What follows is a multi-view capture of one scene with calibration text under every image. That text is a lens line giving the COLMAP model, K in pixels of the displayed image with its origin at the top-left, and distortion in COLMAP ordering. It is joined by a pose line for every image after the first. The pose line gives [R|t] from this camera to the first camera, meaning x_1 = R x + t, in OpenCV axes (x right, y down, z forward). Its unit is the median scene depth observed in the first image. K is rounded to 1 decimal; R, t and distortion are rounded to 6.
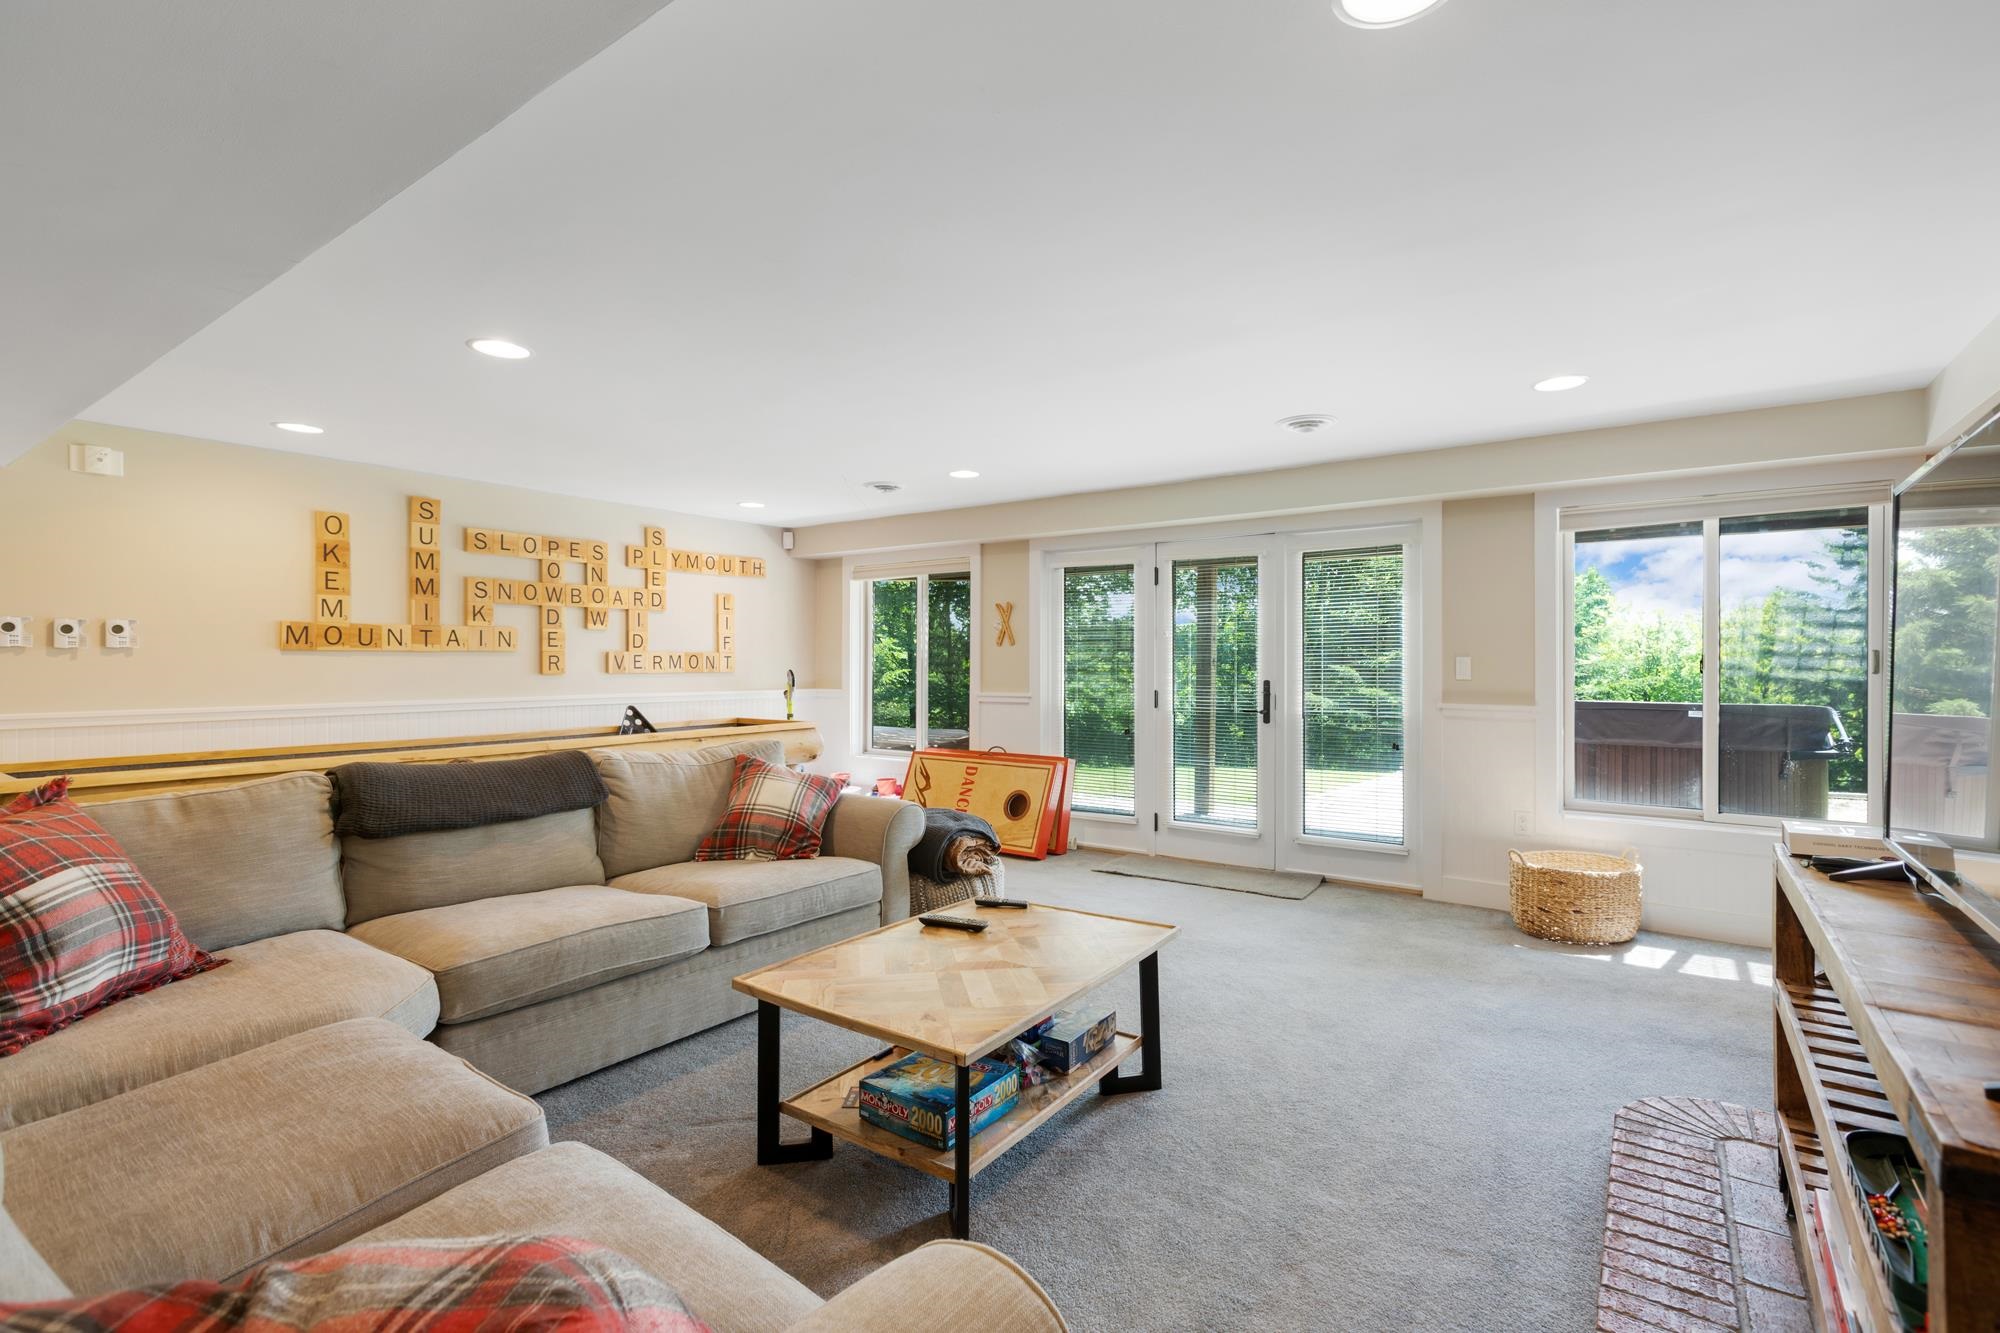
lens RADIAL K [[911.8, 0, 1036.1], [0, 911.8, 657.2], [0, 0, 1]] dist [0.004773, 0.000081]
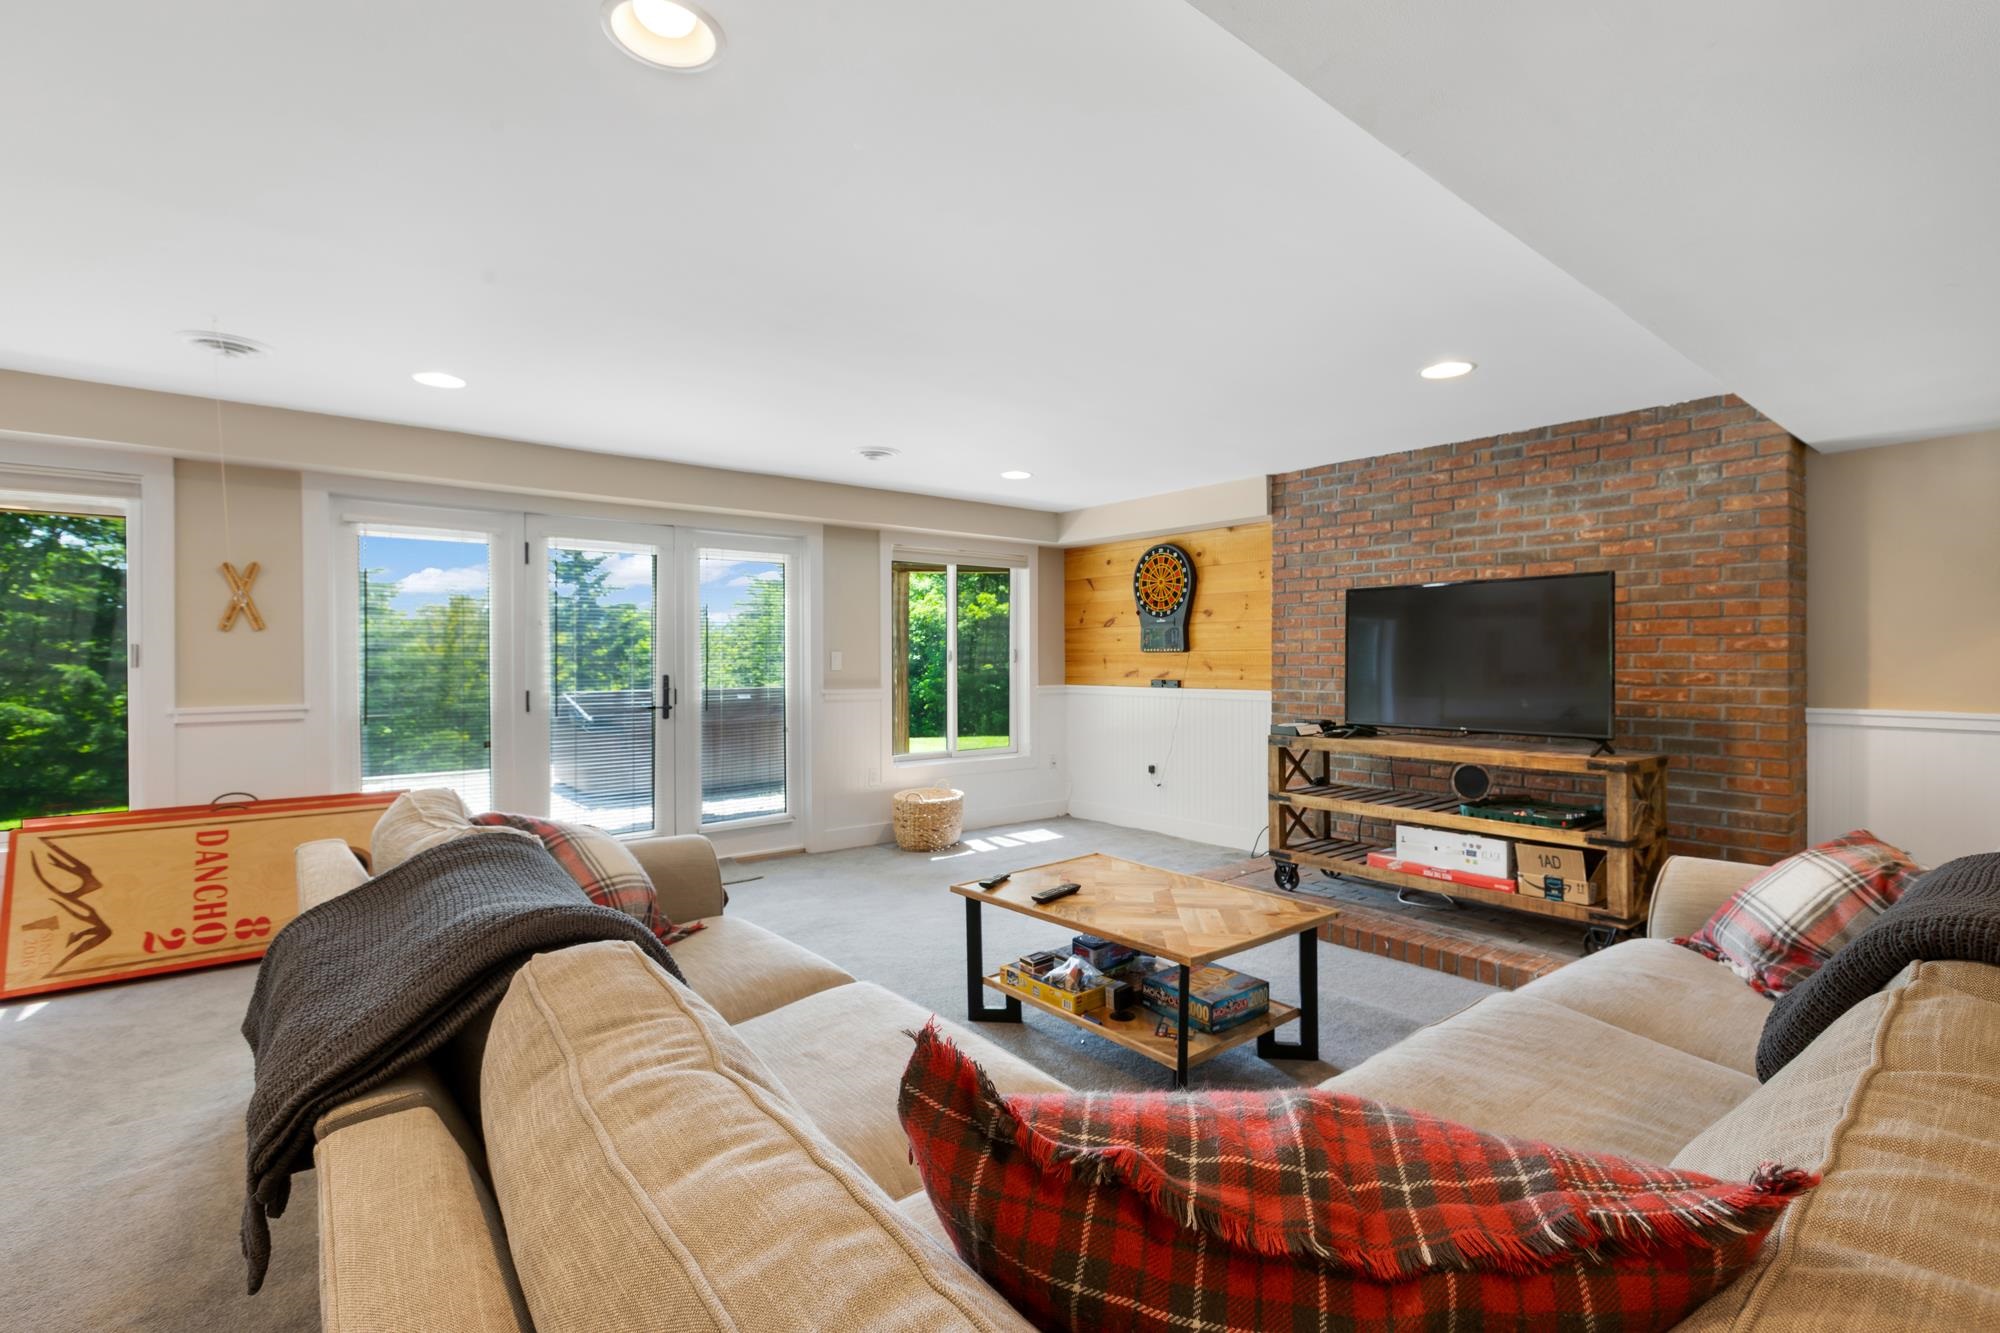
lens RADIAL K [[911.8, 0, 987.4], [0, 911.8, 659.3], [0, 0, 1]] dist [0.004773, 0.000081]
pose [[0.285119, -0.002910, 0.958488, -0.538781], [-0.002012, 0.999991, 0.003634, 0.003918], [-0.958490, -0.002964, 0.285110, 0.361494]]
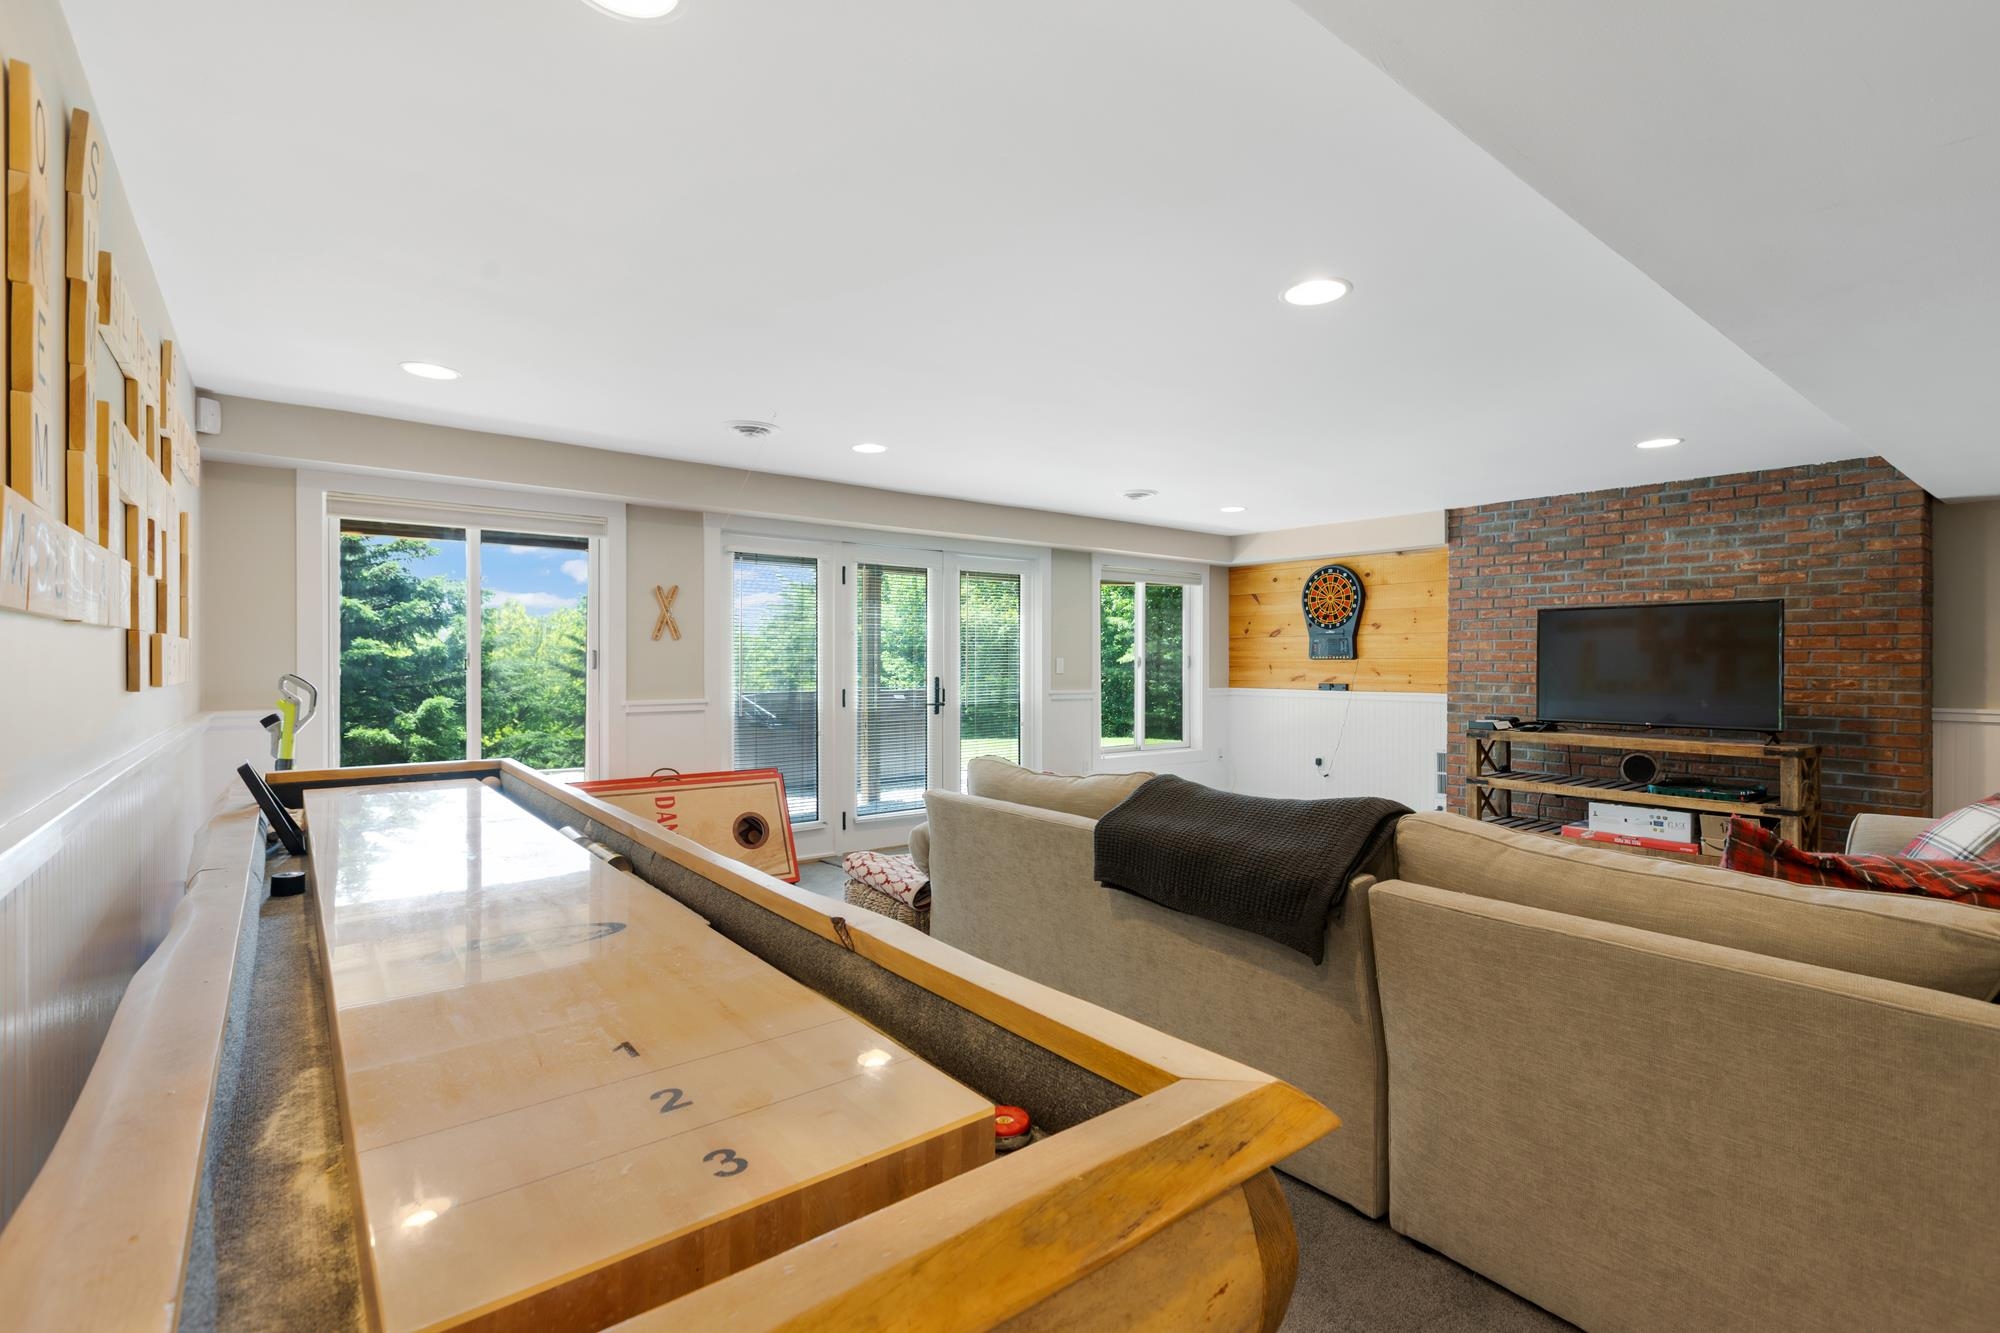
lens RADIAL K [[911.8, 0, 1009.4], [0, 911.8, 664.2], [0, 0, 1]] dist [0.004773, 0.000081]
pose [[0.297499, -0.002353, 0.954719, -0.759659], [-0.007261, 0.999962, 0.004727, 0.002735], [-0.954695, -0.008338, 0.297471, 0.522875]]
